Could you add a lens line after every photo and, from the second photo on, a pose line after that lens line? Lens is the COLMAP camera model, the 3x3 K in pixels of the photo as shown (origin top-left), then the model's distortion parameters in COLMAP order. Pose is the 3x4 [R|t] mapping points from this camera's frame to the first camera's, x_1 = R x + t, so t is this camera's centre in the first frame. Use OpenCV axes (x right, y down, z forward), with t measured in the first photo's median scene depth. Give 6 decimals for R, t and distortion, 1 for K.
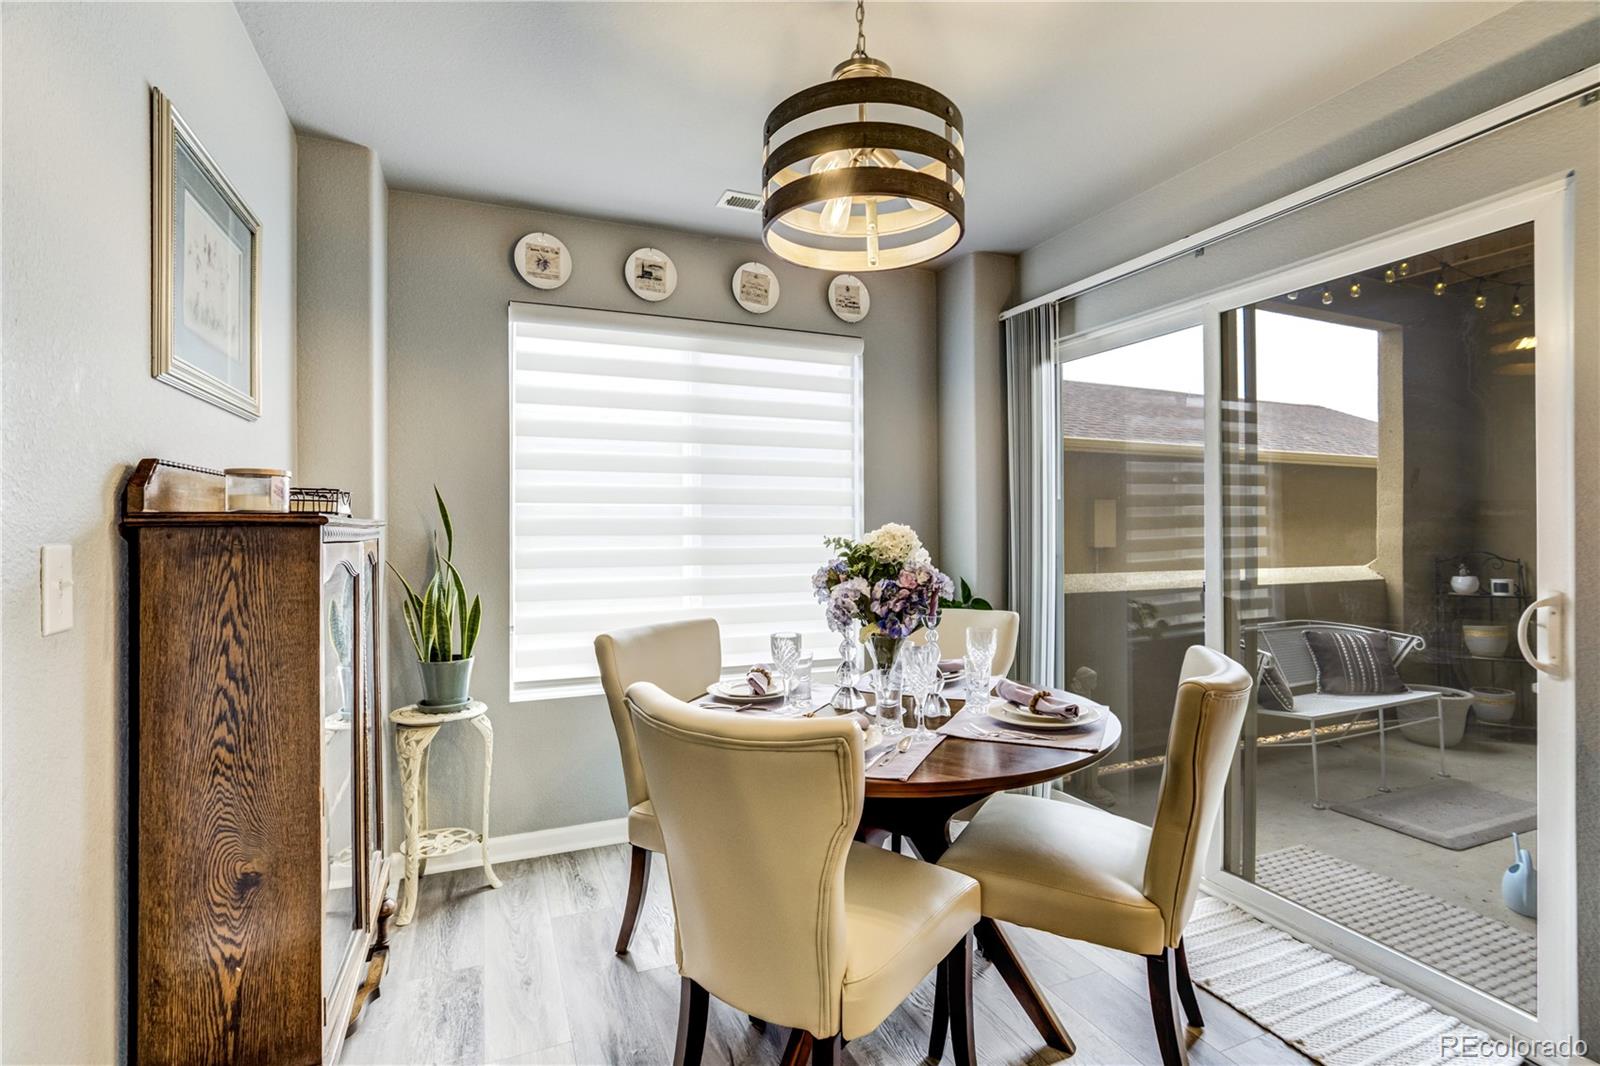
lens RADIAL K [[717.3, 0, 798.9], [0, 717.3, 524.9], [0, 0, 1]] dist [0.000390, 0.000144]
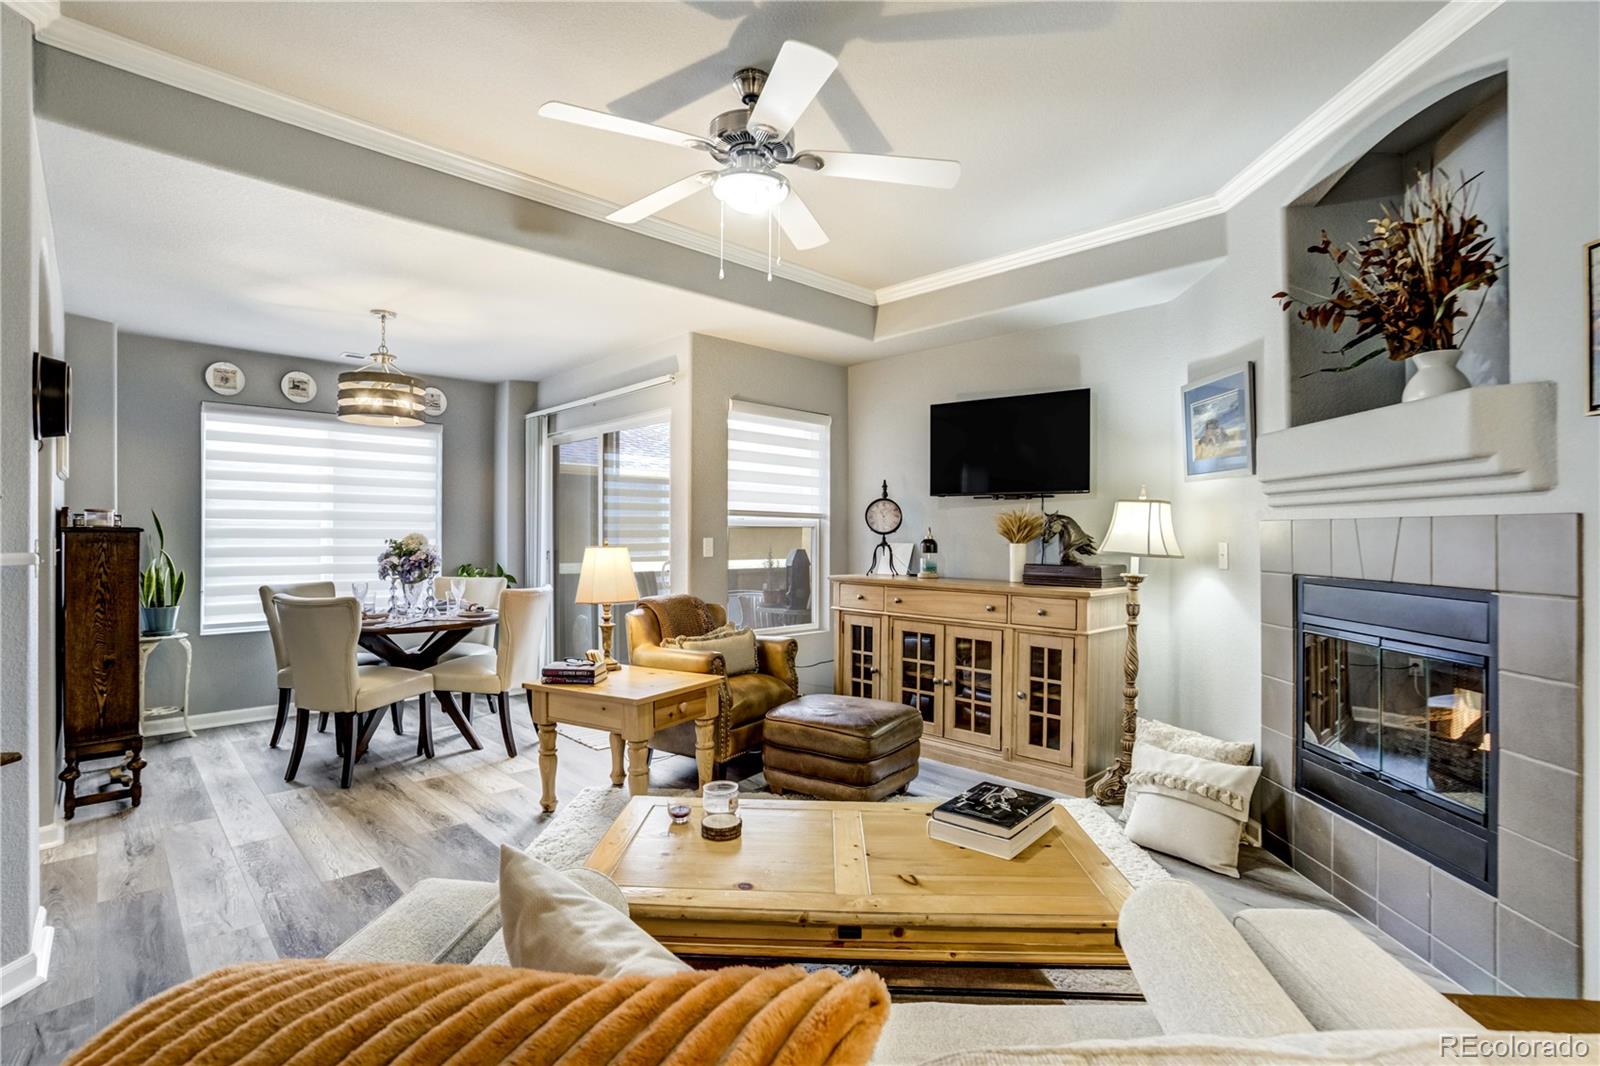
lens RADIAL K [[735.6, 0, 798.7], [0, 735.6, 539.8], [0, 0, 1]] dist [-0.045048, 0.019733]
pose [[0.933499, 0.006373, 0.358523, 0.344947], [-0.009153, 0.999940, 0.006057, -0.003339], [-0.358463, -0.008936, 0.933501, -1.227327]]
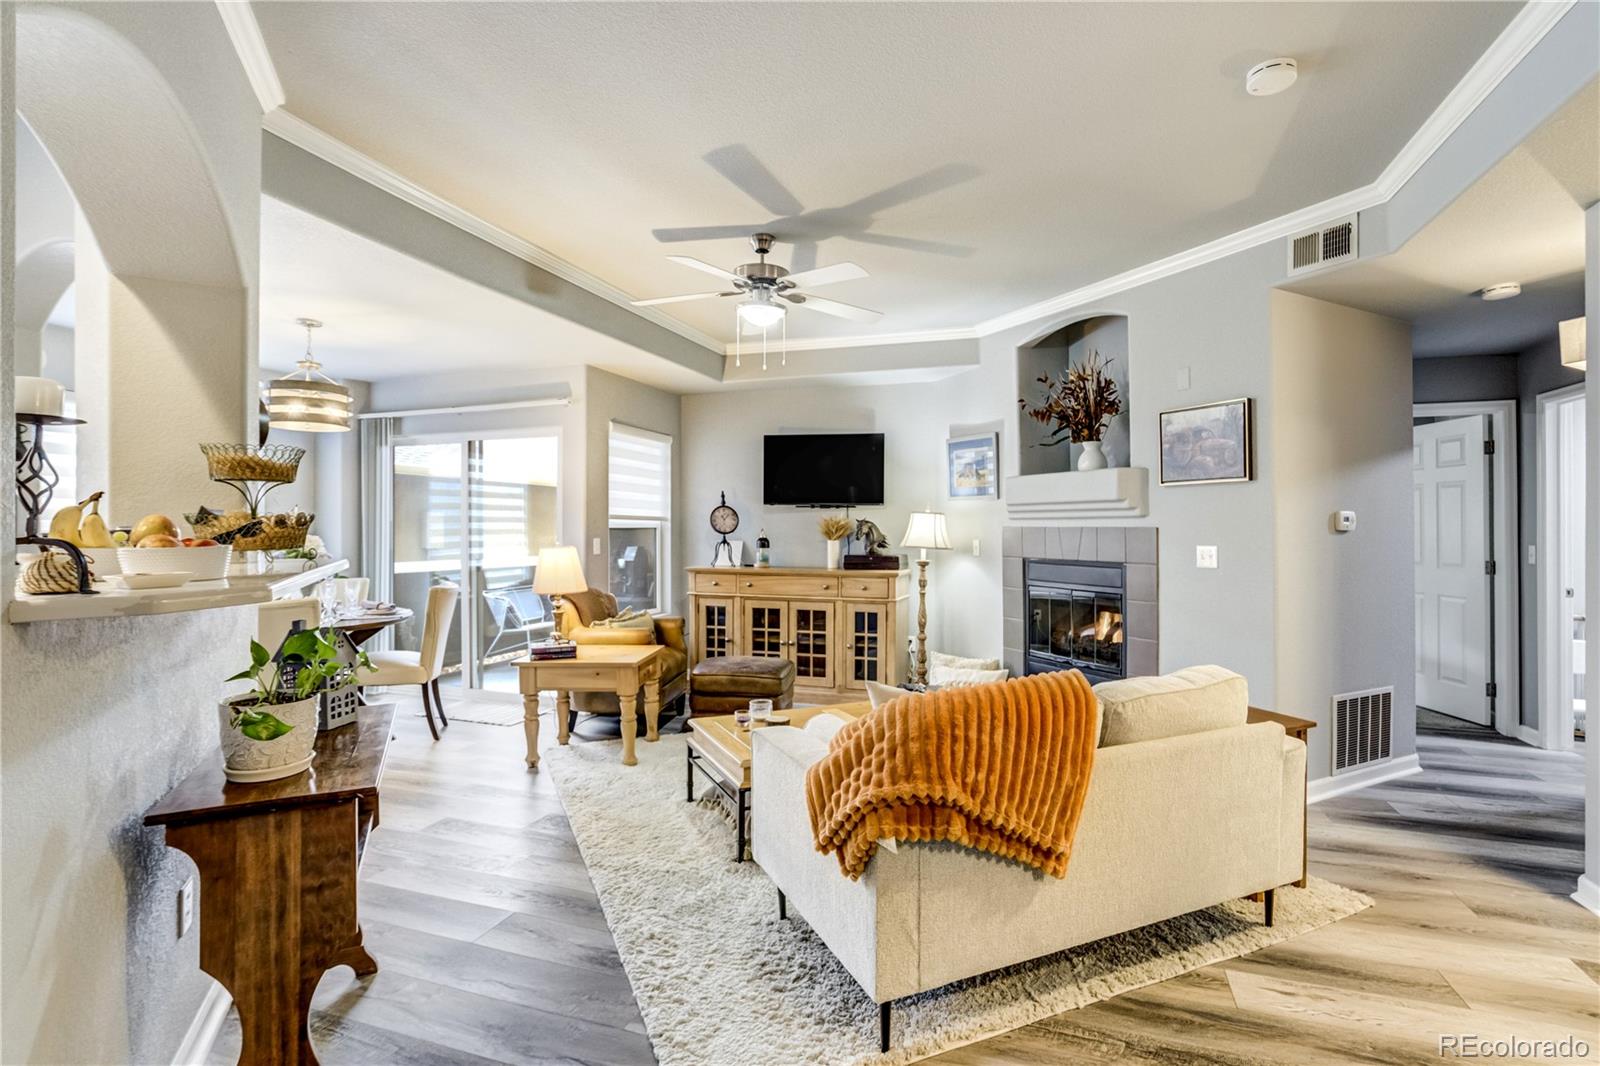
lens RADIAL K [[751.1, 0, 800.0], [0, 751.1, 533.0], [0, 0, 1]] dist [-0.024195, 0.000116]
pose [[0.667891, 0.002272, 0.744256, -0.470684], [-0.005901, 0.999980, 0.002242, -0.019081], [-0.744236, -0.005889, 0.667891, -1.368630]]
